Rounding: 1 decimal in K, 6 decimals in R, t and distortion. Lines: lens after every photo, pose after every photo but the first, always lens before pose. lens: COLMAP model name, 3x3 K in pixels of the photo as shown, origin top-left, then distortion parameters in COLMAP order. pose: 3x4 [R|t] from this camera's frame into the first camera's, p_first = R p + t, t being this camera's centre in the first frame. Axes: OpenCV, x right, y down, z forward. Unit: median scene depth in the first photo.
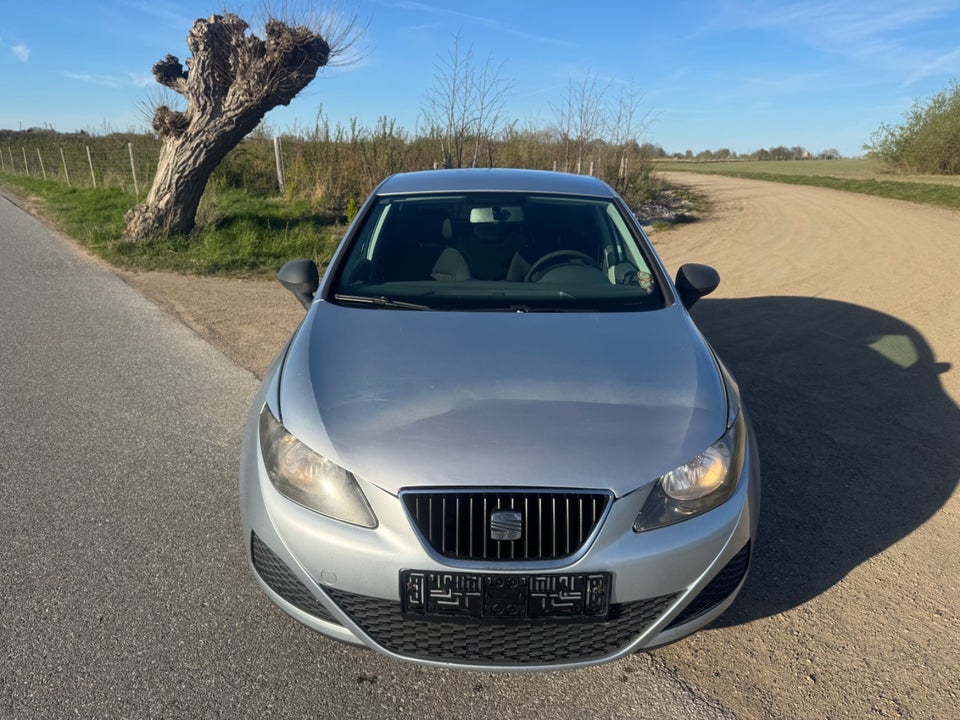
lens RADIAL K [[689.1, 0, 473.8], [0, 689.1, 369.0], [0, 0, 1]] dist [0.014625, -0.021887]
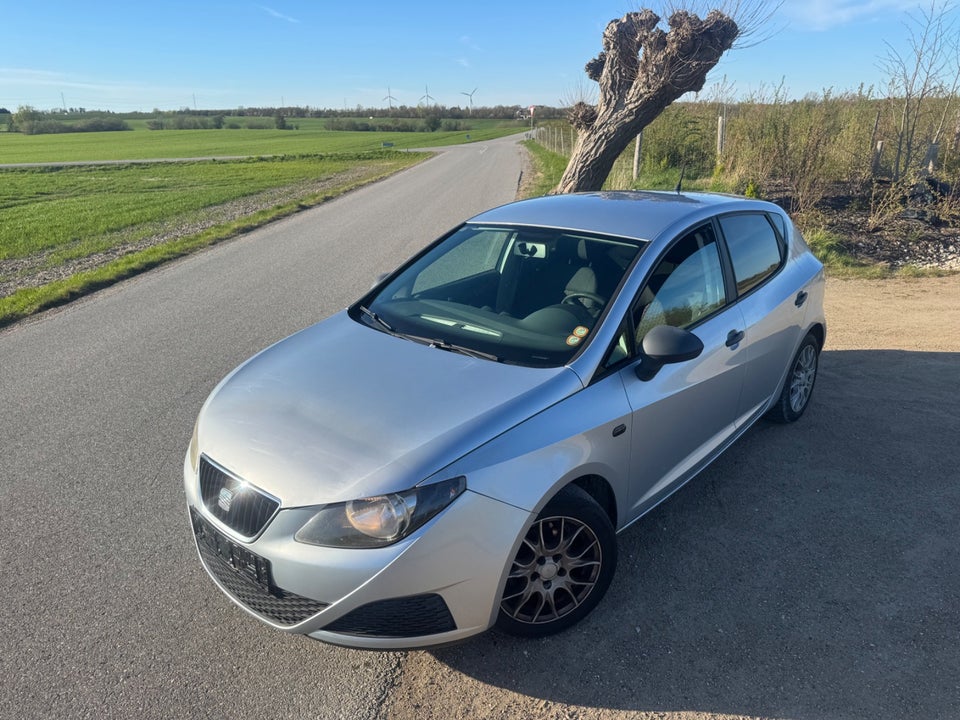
lens RADIAL K [[689.1, 0, 472.5], [0, 689.1, 363.6], [0, 0, 1]] dist [0.014625, -0.021887]
pose [[0.752607, 0.177636, -0.634057, 0.216499], [-0.153456, 0.983727, 0.093450, -0.043536], [0.640339, 0.026969, 0.767619, 0.041573]]
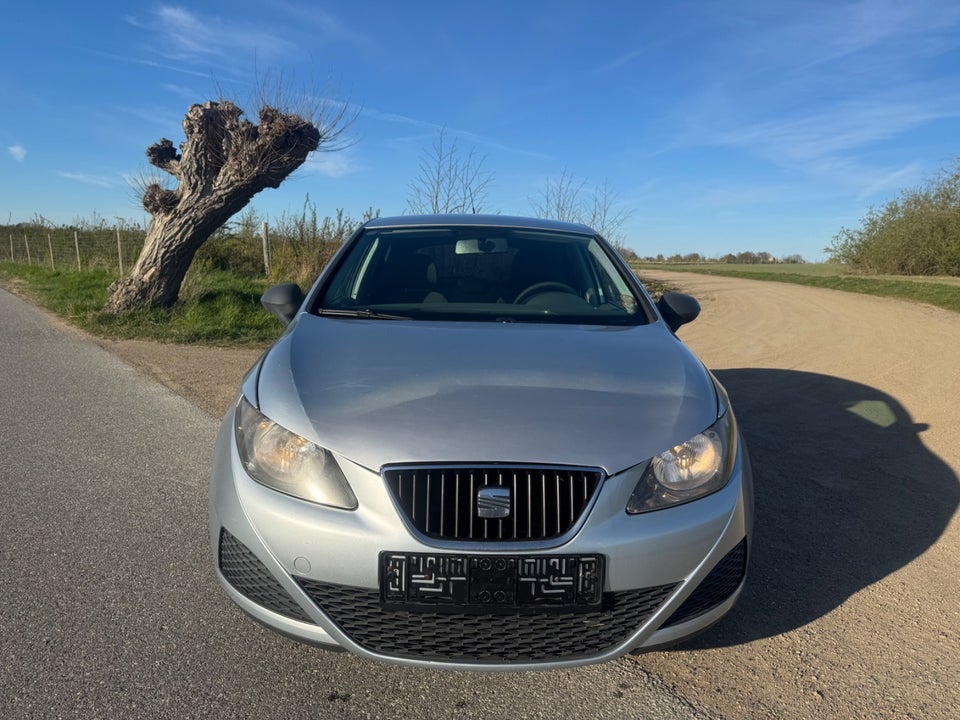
lens RADIAL K [[689.1, 0, 477.3], [0, 689.1, 363.4], [0, 0, 1]] dist [0.014625, -0.021887]
pose [[0.999380, 0.010417, 0.033641, -0.001723], [-0.005385, 0.989222, -0.146327, 0.032472], [-0.034803, 0.146055, 0.988664, 0.006517]]
